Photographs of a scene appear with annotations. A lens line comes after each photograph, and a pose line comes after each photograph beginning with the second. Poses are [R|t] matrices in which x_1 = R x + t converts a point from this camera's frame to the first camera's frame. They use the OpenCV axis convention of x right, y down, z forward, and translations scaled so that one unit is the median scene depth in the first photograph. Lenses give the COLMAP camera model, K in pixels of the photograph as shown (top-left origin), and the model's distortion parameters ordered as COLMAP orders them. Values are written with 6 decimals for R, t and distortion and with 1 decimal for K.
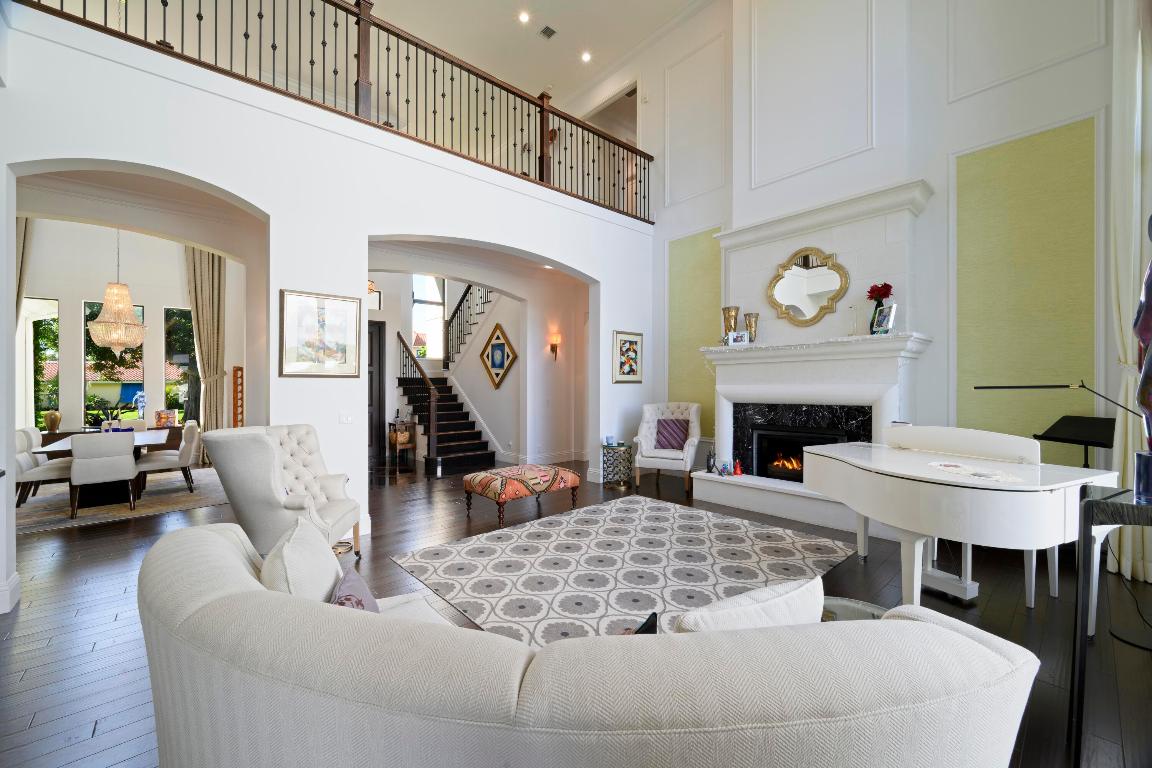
lens RADIAL K [[464.6, 0, 576.0], [0, 464.6, 384.0], [0, 0, 1]] dist [-0.001460, -0.000230]
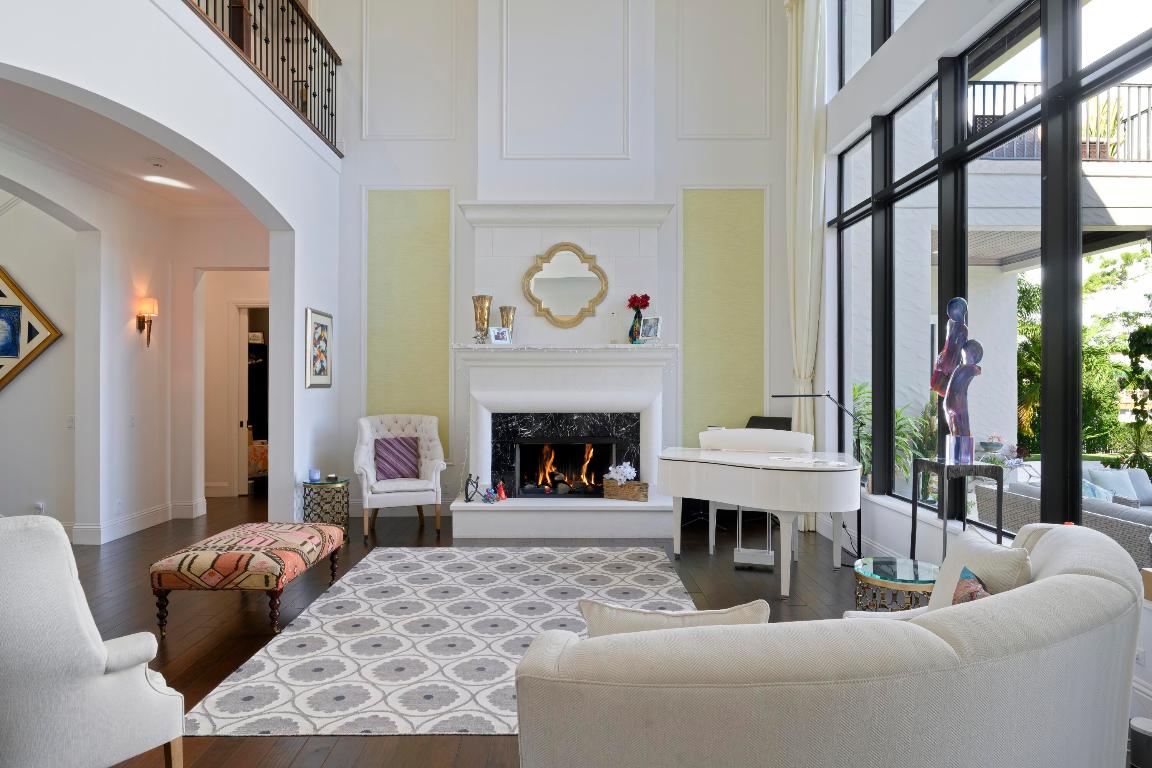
lens RADIAL K [[654.2, 0, 576.0], [0, 654.2, 384.0], [0, 0, 1]] dist [-0.000669, -0.000192]
pose [[0.653427, 0.007104, 0.756956, -0.371855], [-0.007284, 0.999969, -0.003098, -0.007238], [-0.756954, -0.003489, 0.653459, 0.108969]]
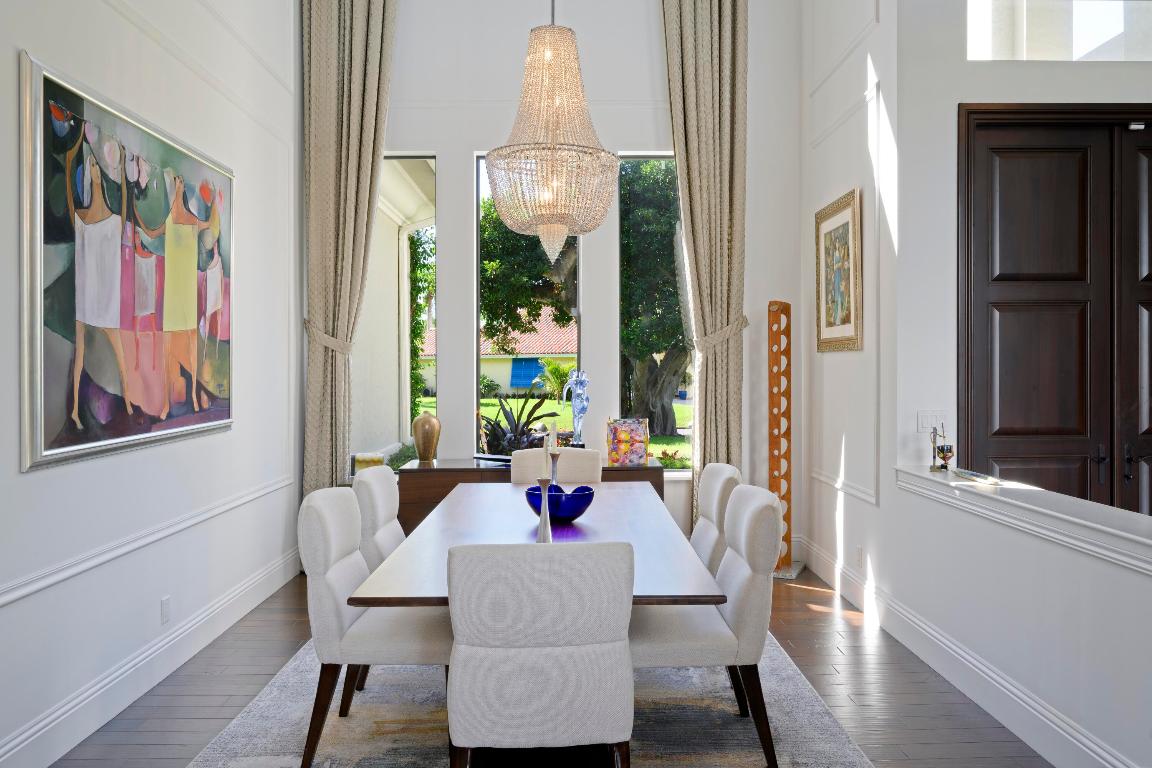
lens RADIAL K [[815.6, 0, 576.0], [0, 815.6, 384.0], [0, 0, 1]] dist [-0.197367, 0.182813]
pose [[0.771759, 0.017789, -0.635667, -0.622654], [0.000033, 0.999608, 0.028013, 0.010348], [0.635915, -0.021640, 0.771455, 0.583379]]
